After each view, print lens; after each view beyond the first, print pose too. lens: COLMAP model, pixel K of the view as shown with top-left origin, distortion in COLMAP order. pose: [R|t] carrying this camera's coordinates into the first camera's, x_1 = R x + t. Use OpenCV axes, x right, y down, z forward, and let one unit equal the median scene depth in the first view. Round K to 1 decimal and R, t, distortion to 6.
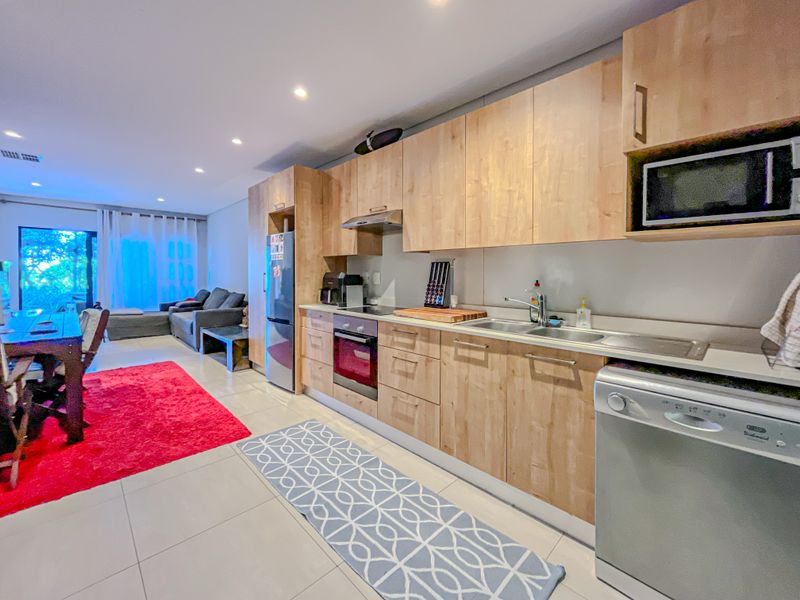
lens RADIAL K [[326.8, 0, 387.1], [0, 326.8, 276.7], [0, 0, 1]] dist [0.000339, -0.000075]
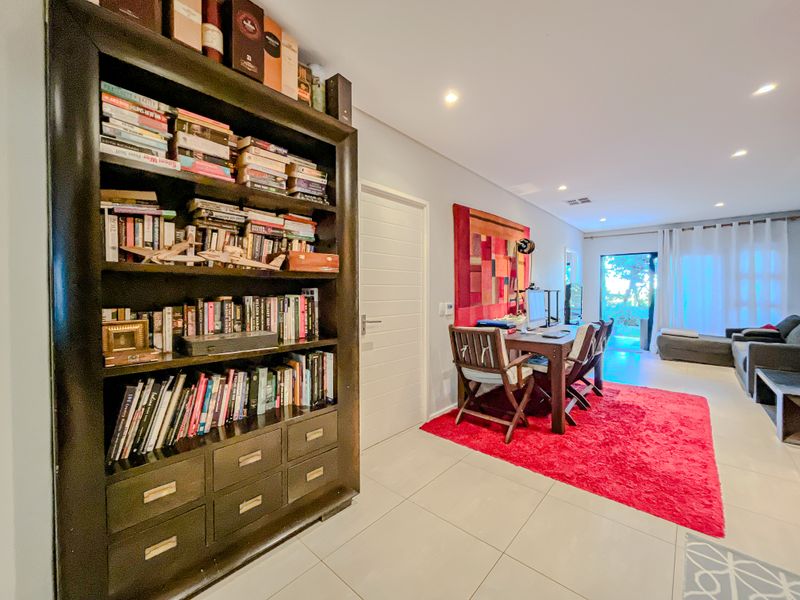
lens RADIAL K [[326.8, 0, 408.0], [0, 326.8, 297.1], [0, 0, 1]] dist [0.000339, -0.000075]
pose [[0.105077, 0.013507, -0.994372, 0.122381], [-0.011284, 0.999860, 0.012390, 0.001899], [0.994400, 0.009918, 0.105215, 0.233796]]
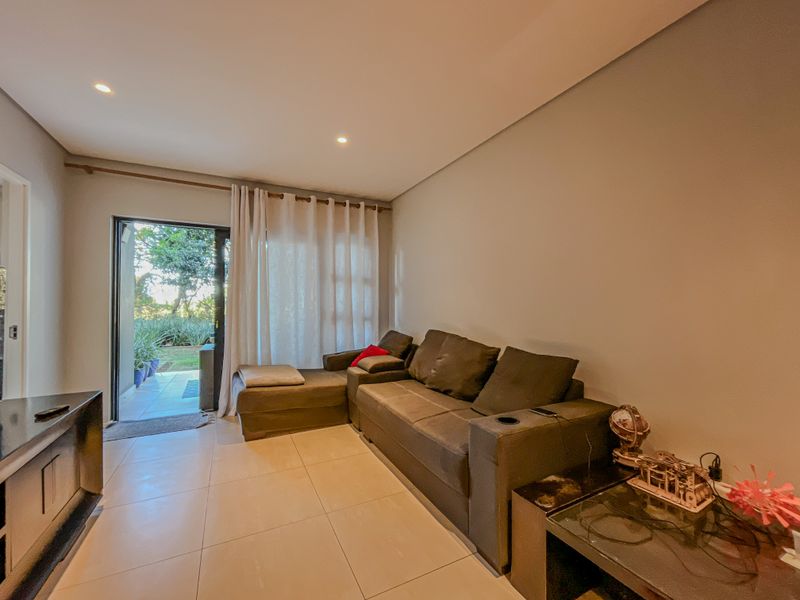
lens RADIAL K [[326.8, 0, 399.7], [0, 326.8, 300.2], [0, 0, 1]] dist [0.000339, -0.000075]
pose [[0.962253, -0.000775, -0.272154, -0.980188], [-0.004866, 0.999787, -0.020053, -0.002903], [0.272112, 0.020620, 0.962045, 1.164211]]
